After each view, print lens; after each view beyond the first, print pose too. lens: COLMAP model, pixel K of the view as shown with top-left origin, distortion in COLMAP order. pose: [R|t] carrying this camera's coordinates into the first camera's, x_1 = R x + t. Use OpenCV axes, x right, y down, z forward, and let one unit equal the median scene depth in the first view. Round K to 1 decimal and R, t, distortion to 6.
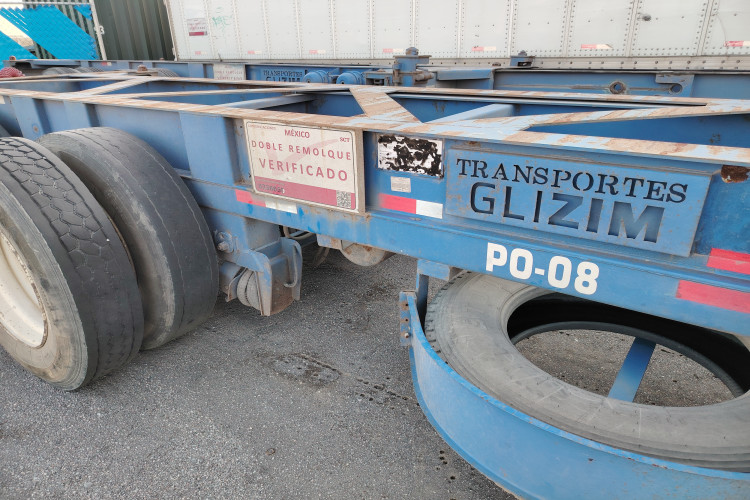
lens RADIAL K [[520.0, 0, 371.7], [0, 520.0, 270.2], [0, 0, 1]] dist [0.046112, -0.045522]
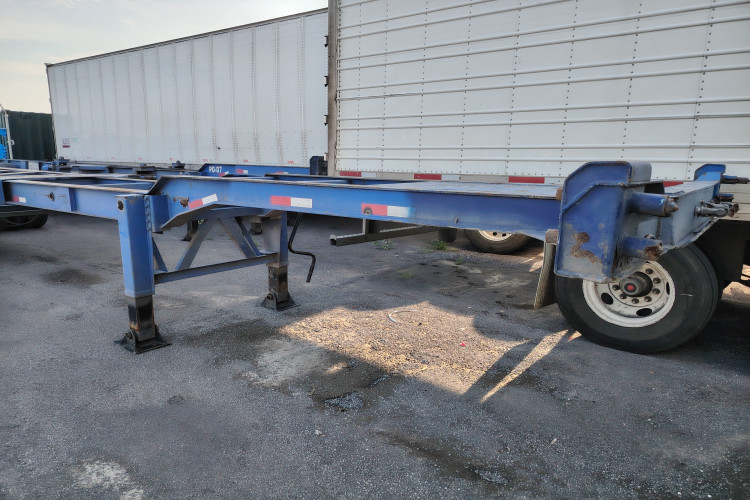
lens RADIAL K [[520.0, 0, 381.3], [0, 520.0, 253.6], [0, 0, 1]] dist [0.046112, -0.045522]
pose [[0.998688, 0.040925, -0.030768, 1.197635], [-0.046788, 0.973516, -0.223779, 0.355146], [0.020795, 0.224925, 0.974154, -0.896447]]
